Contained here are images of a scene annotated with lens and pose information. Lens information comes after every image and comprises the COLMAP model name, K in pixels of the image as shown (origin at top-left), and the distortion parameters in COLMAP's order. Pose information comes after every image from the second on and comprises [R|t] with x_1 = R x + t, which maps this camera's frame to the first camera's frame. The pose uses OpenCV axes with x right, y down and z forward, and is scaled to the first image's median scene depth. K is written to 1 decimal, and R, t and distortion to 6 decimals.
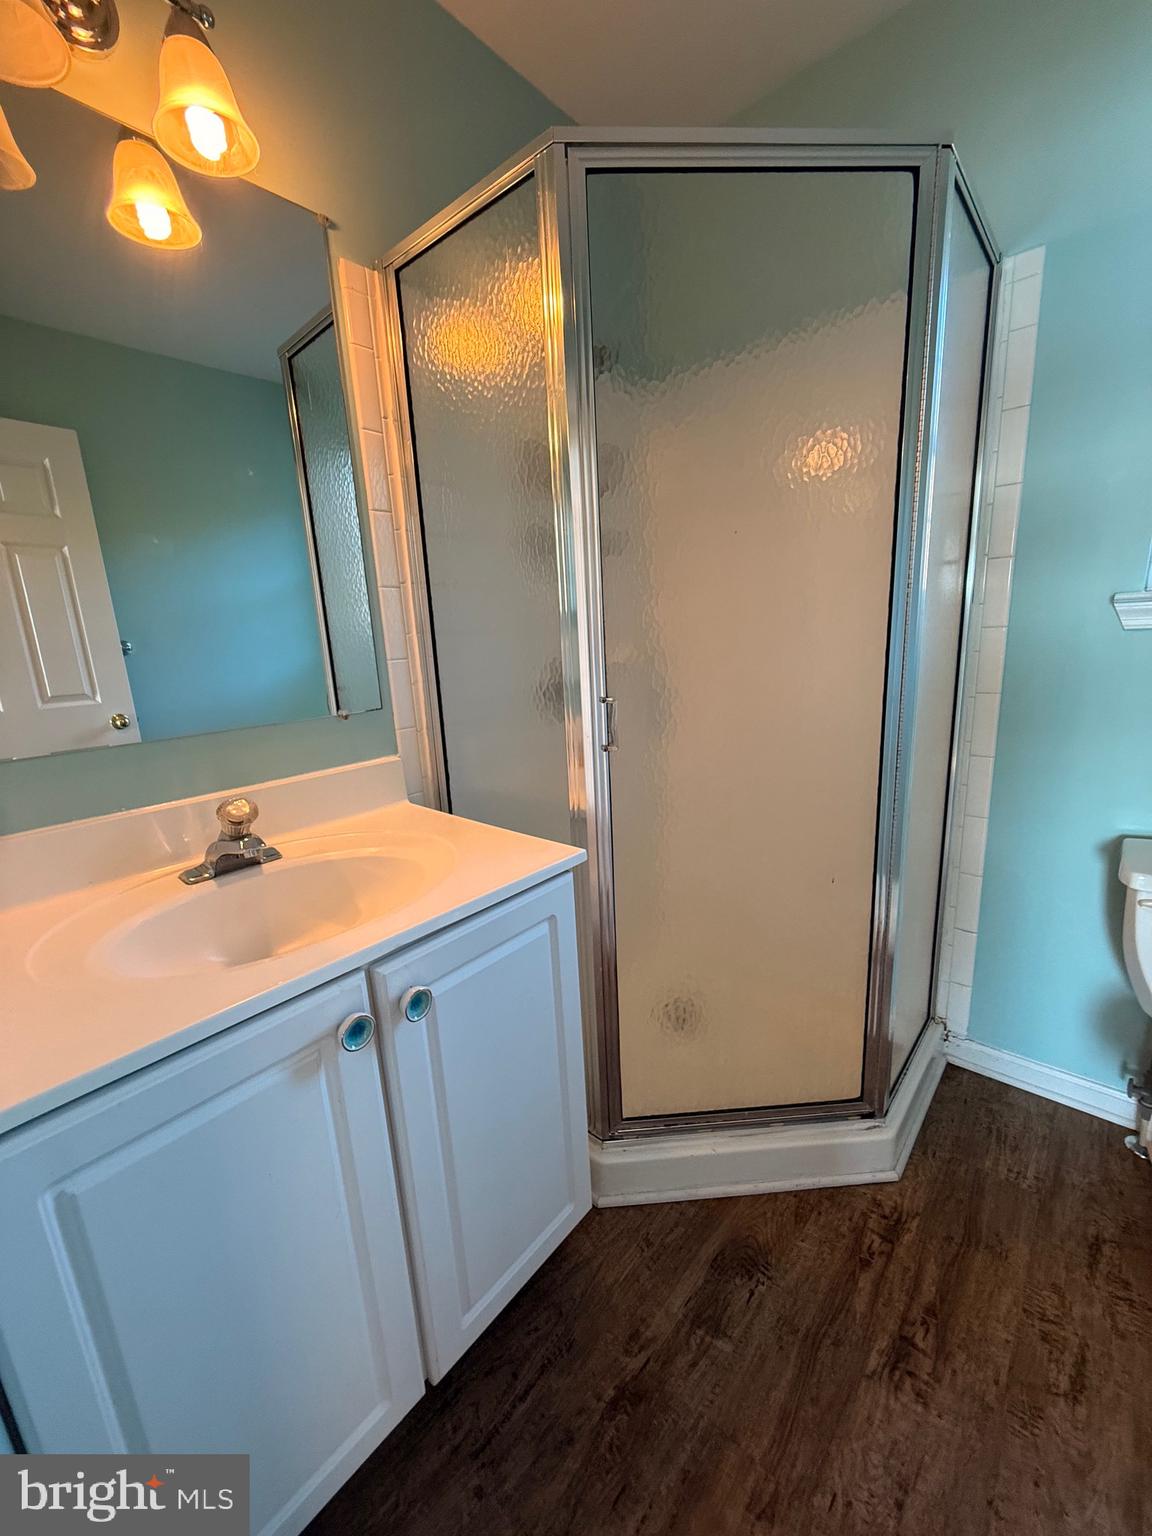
lens RADIAL K [[610.3, 0, 575.7], [0, 610.3, 770.4], [0, 0, 1]] dist [-0.001108, 0.000552]
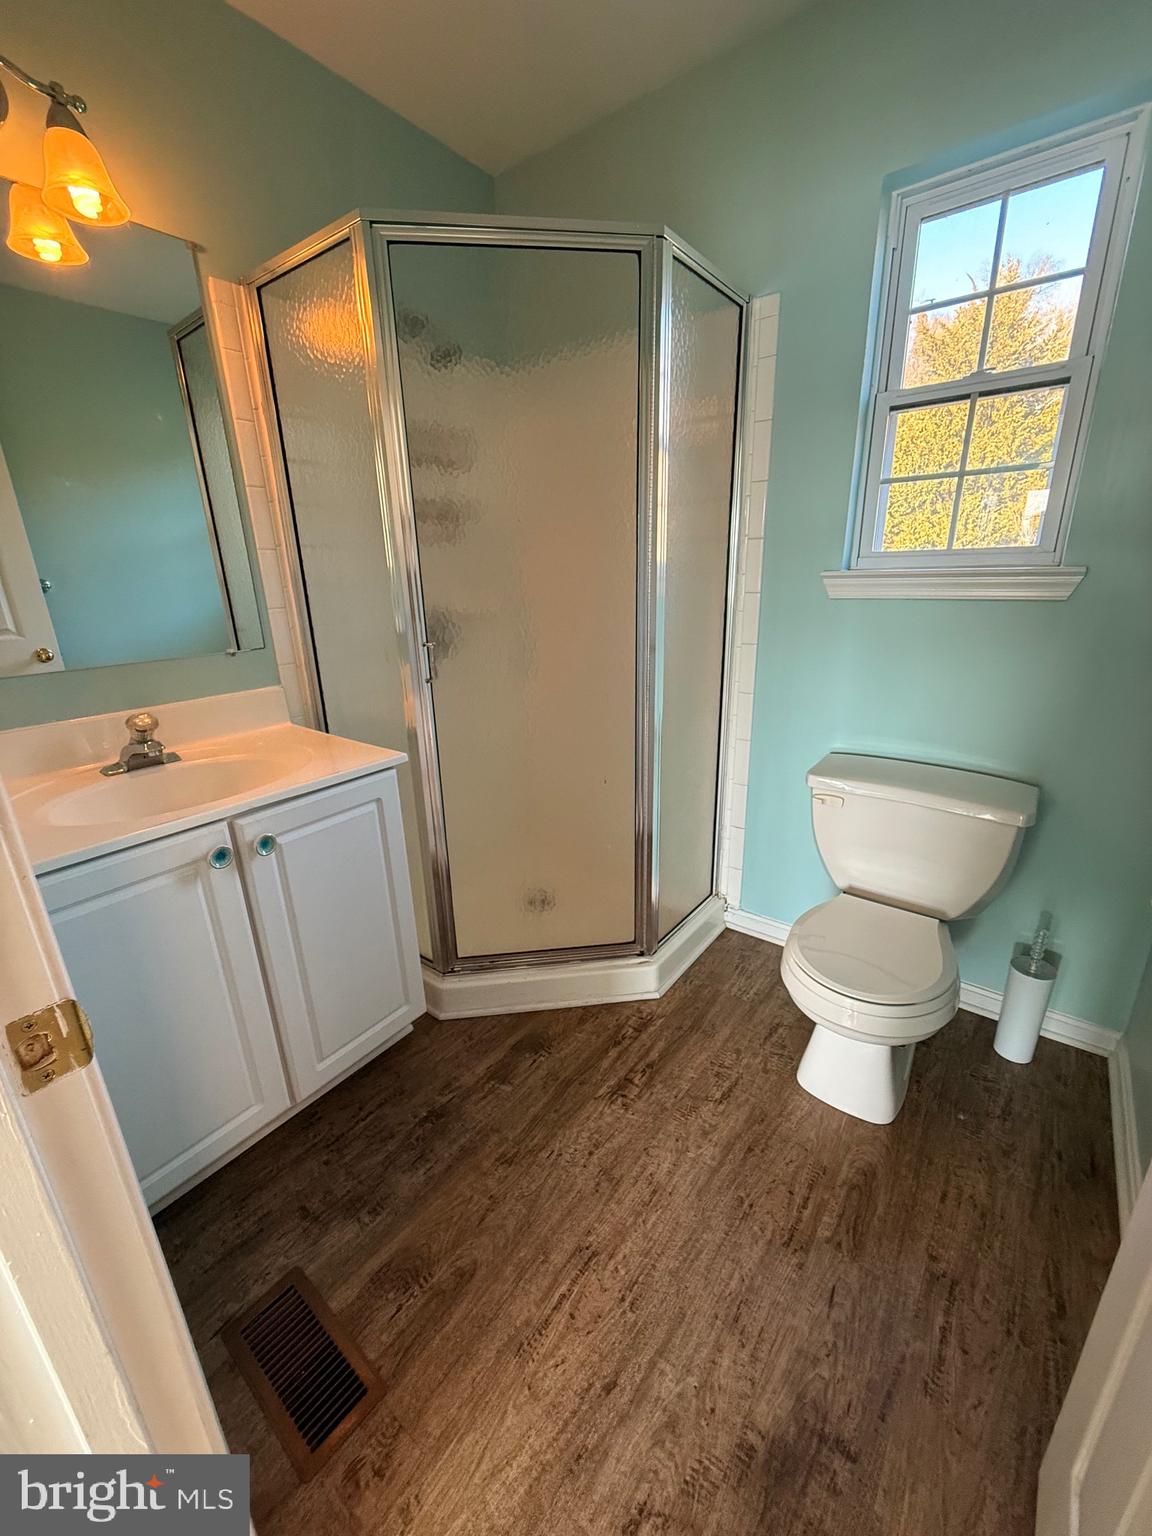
lens RADIAL K [[609.1, 0, 574.6], [0, 609.1, 771.7], [0, 0, 1]] dist [-0.000560, 0.000139]
pose [[0.997444, 0.003629, 0.071358, 0.290027], [-0.010204, 0.995707, 0.092000, 0.038382], [-0.070717, -0.092493, 0.993199, -0.398041]]
